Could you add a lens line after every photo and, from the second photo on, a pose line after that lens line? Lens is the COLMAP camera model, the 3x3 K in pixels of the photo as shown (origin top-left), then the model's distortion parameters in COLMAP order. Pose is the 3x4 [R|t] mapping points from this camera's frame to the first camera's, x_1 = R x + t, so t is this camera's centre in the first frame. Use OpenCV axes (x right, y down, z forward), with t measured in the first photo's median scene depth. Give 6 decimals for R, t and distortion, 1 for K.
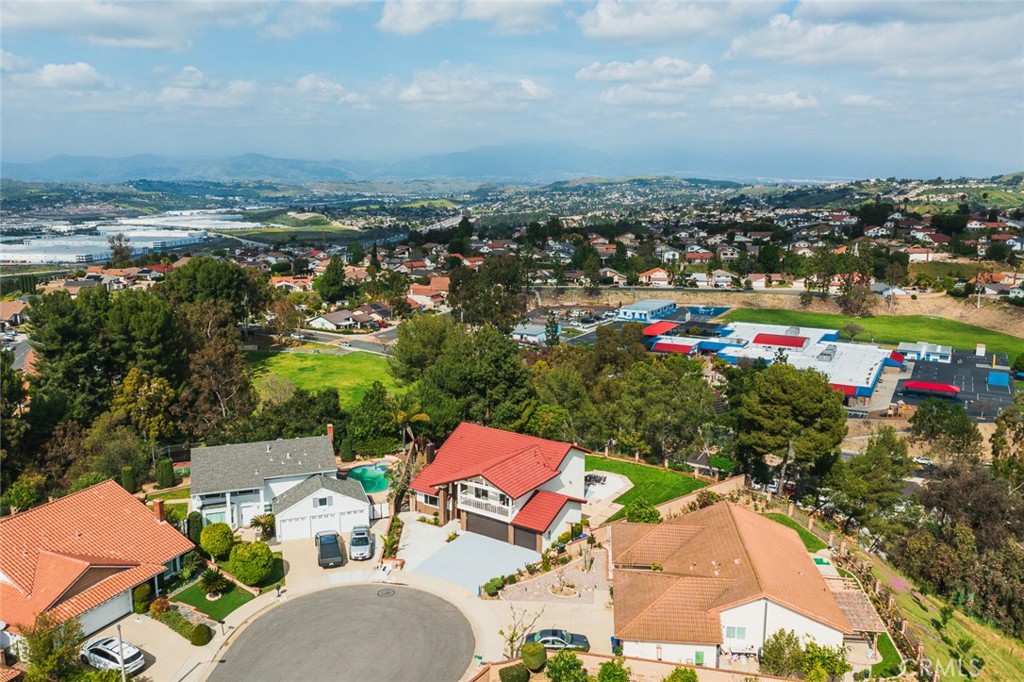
lens RADIAL K [[810.3, 0, 512.7], [0, 810.3, 341.0], [0, 0, 1]] dist [0.001711, 0.003387]
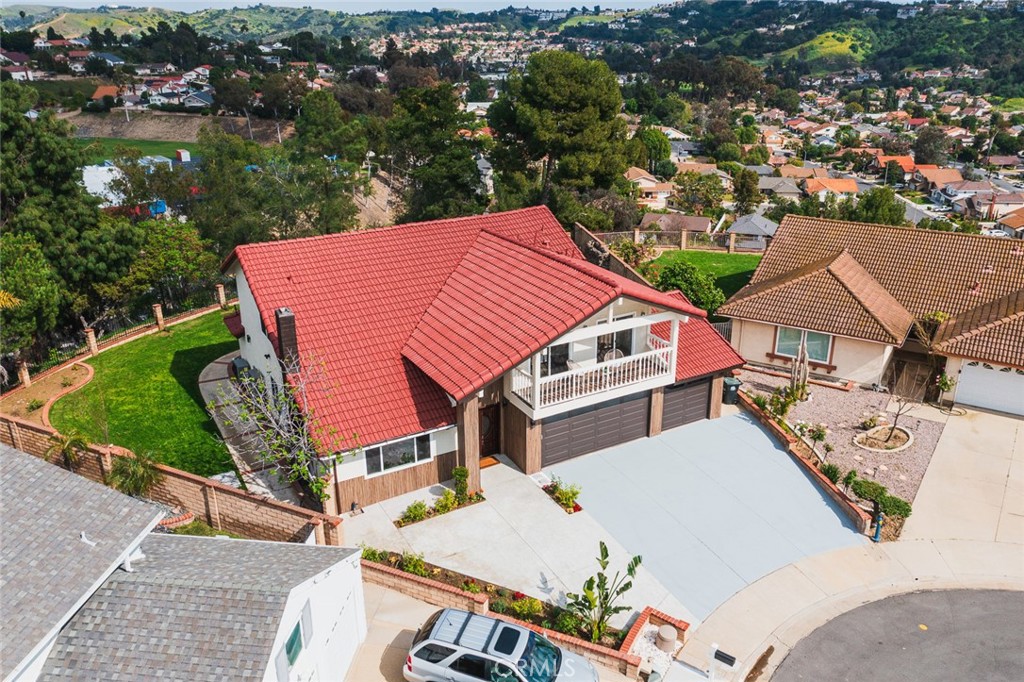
lens RADIAL K [[810.3, 0, 507.1], [0, 810.3, 338.0], [0, 0, 1]] dist [0.001711, 0.003387]
pose [[0.434168, -0.327737, 0.839099, -0.350853], [0.182150, 0.944169, 0.274528, 0.067415], [-0.882224, 0.033650, 0.469625, 0.807617]]
